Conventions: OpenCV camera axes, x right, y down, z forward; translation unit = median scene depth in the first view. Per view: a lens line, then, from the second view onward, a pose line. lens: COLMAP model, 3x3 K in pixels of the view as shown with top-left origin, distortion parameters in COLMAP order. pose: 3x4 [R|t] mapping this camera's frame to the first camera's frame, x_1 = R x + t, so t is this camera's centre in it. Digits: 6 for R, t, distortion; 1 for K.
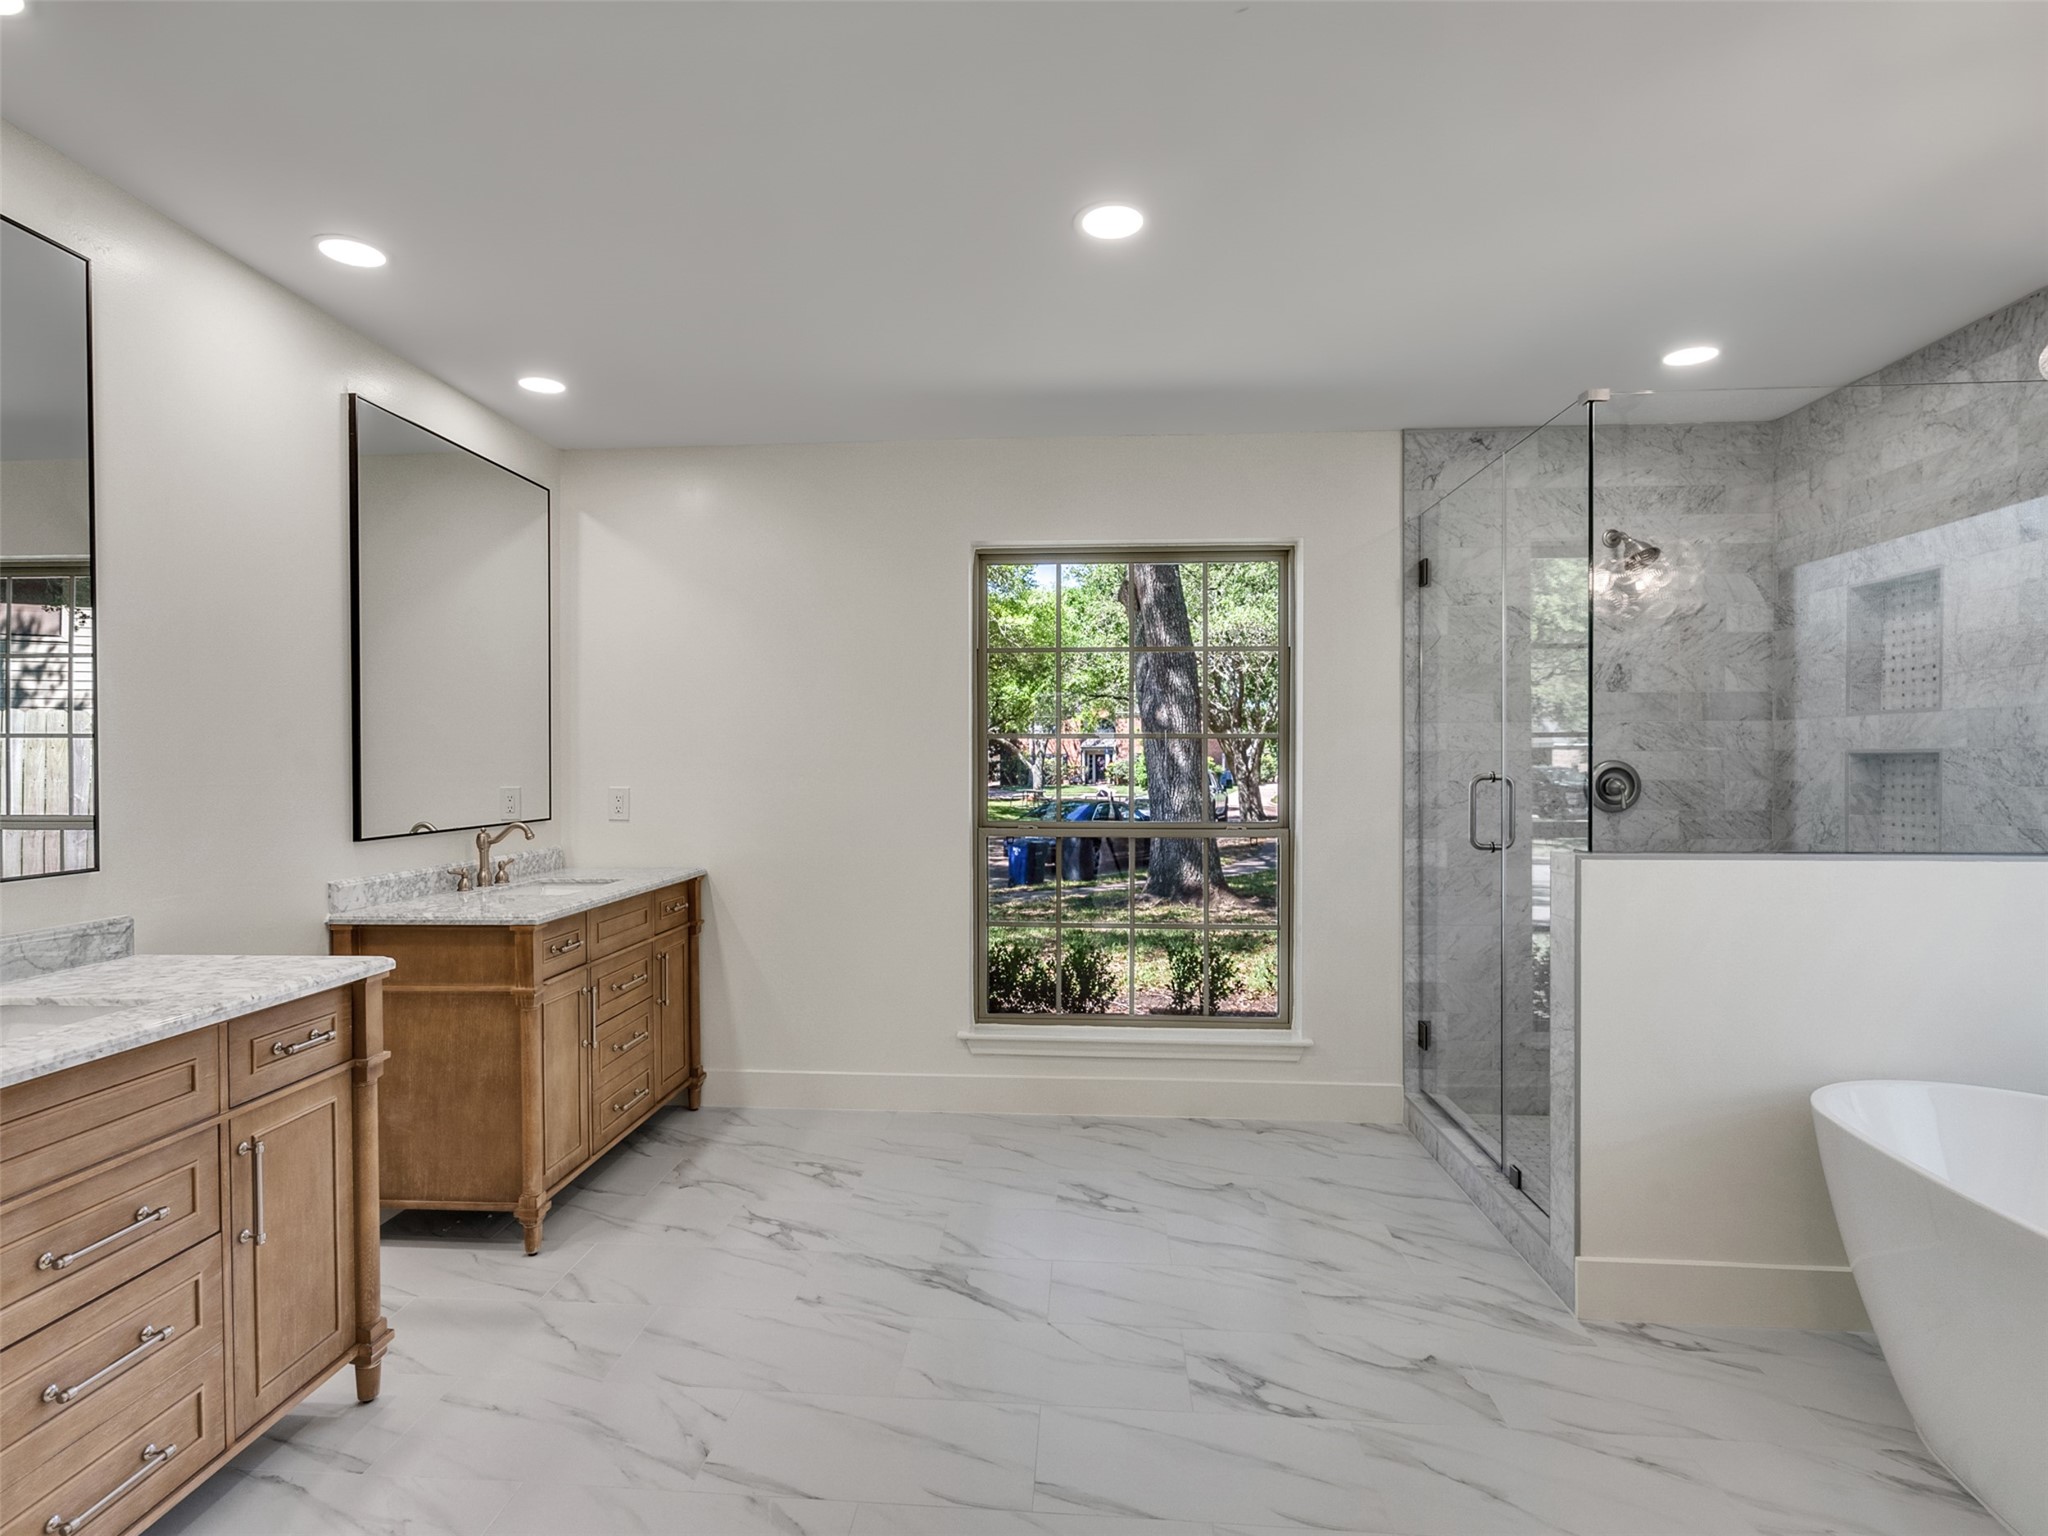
lens RADIAL K [[1043.6, 0, 1012.9], [0, 1043.6, 770.9], [0, 0, 1]] dist [-0.003615, 0.001520]
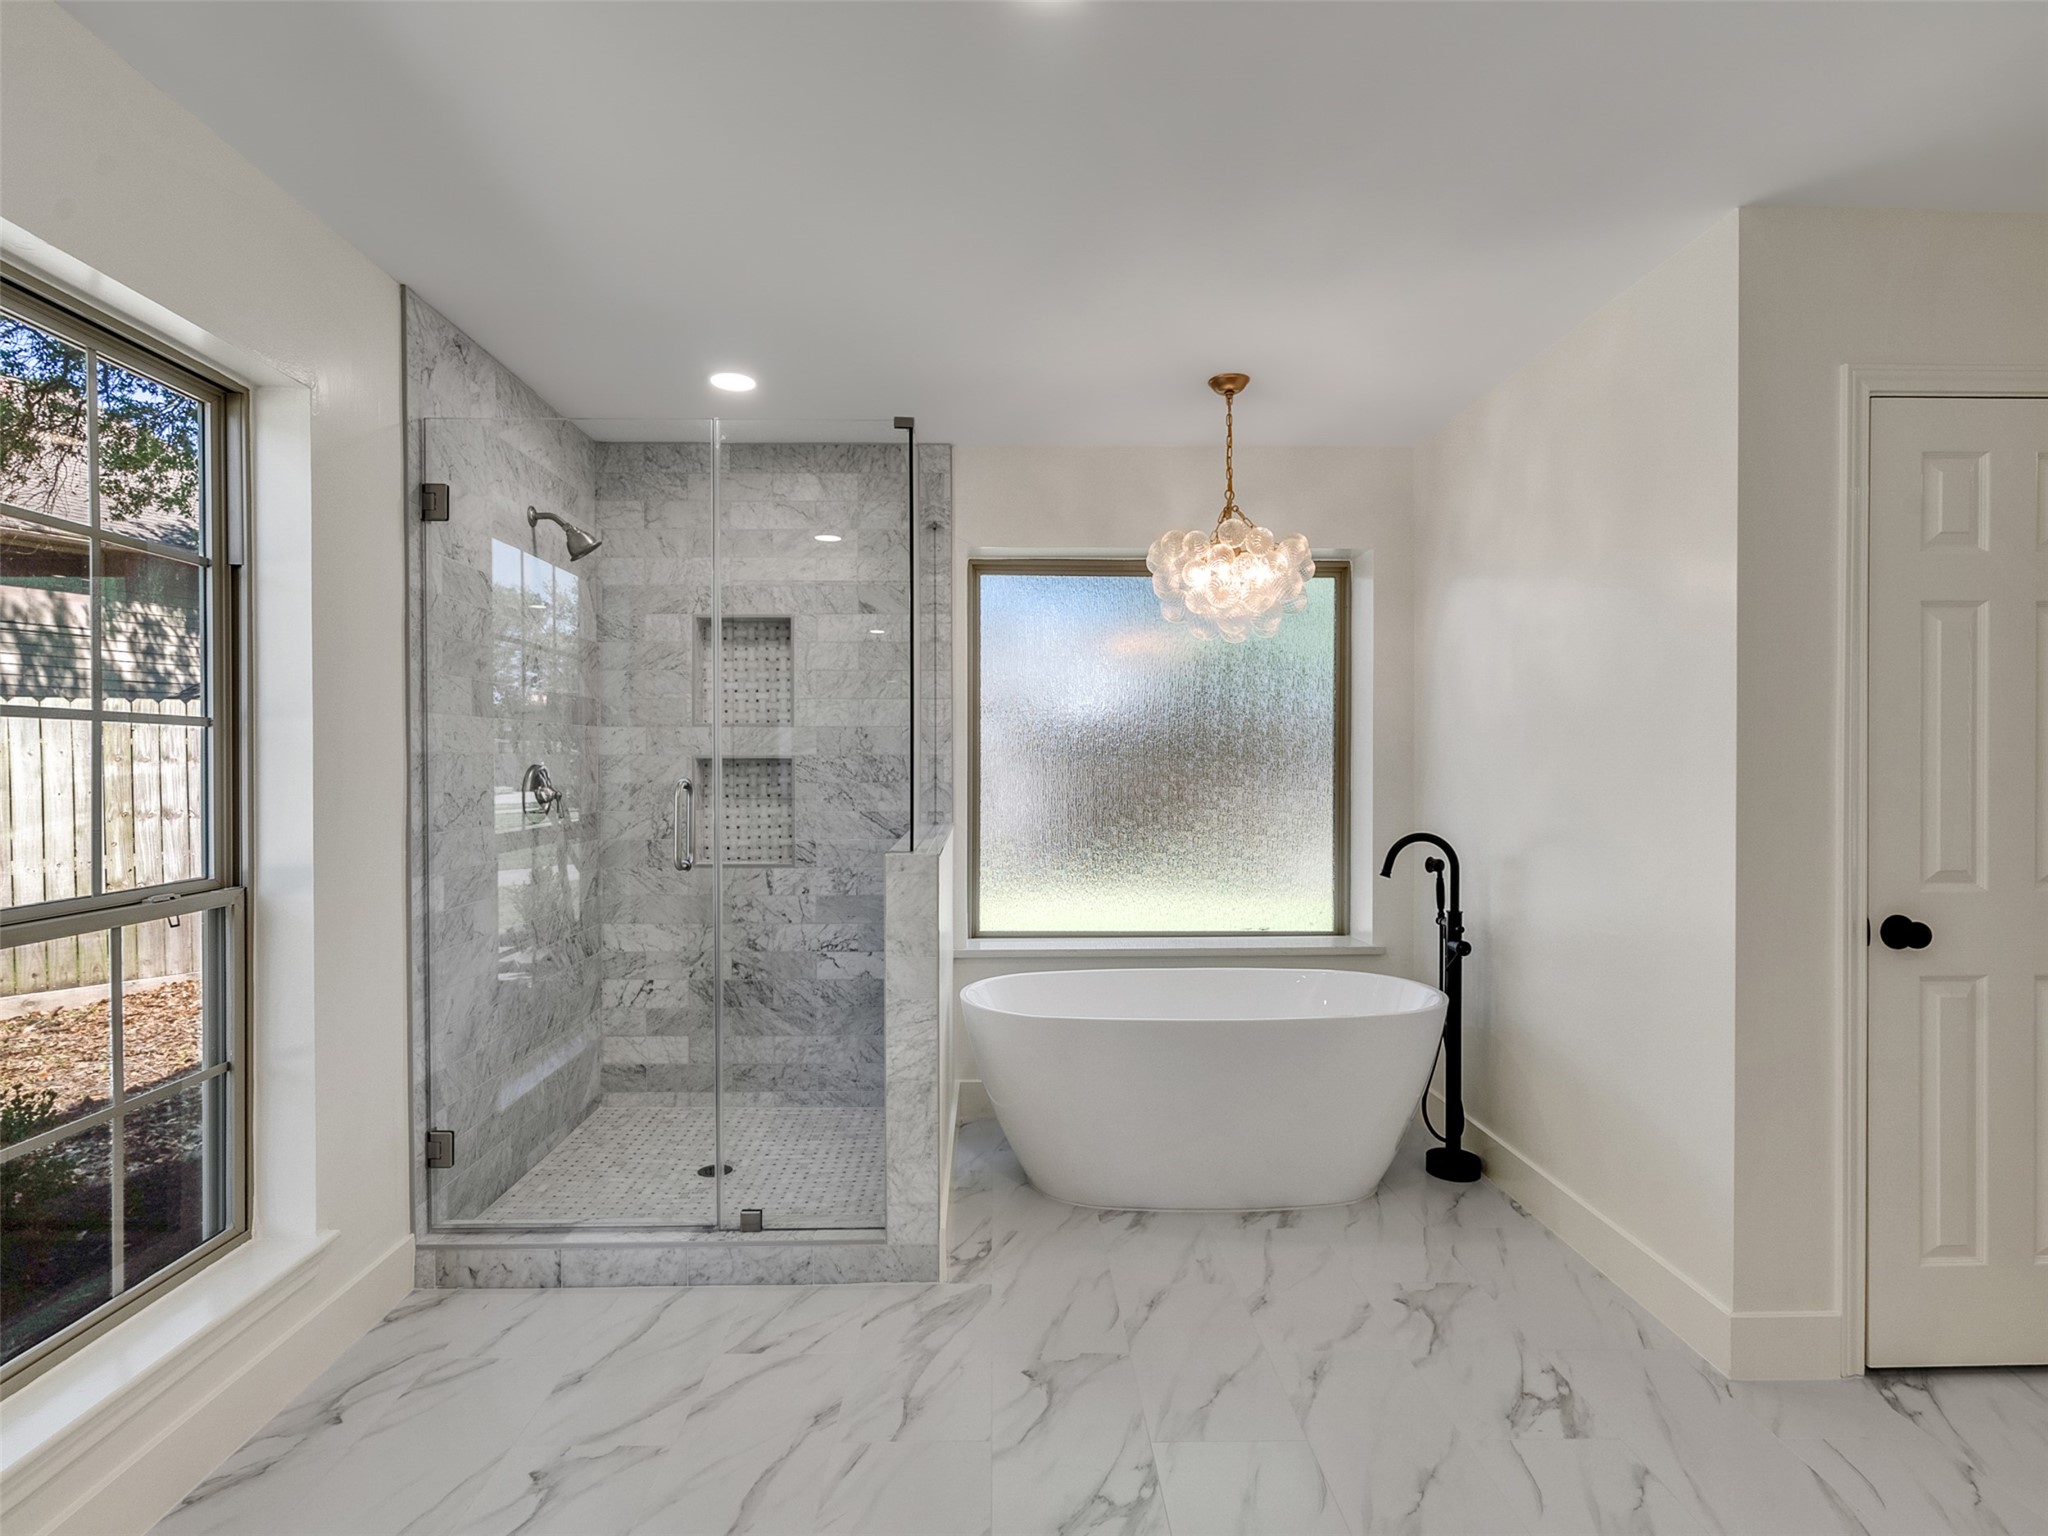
lens RADIAL K [[1043.6, 0, 1013.5], [0, 1043.6, 768.0], [0, 0, 1]] dist [-0.003615, 0.001520]
pose [[-0.085607, -0.002785, 0.996325, -0.388344], [0.011397, 0.999928, 0.003775, -0.006527], [-0.996264, 0.011678, -0.085569, 0.736146]]
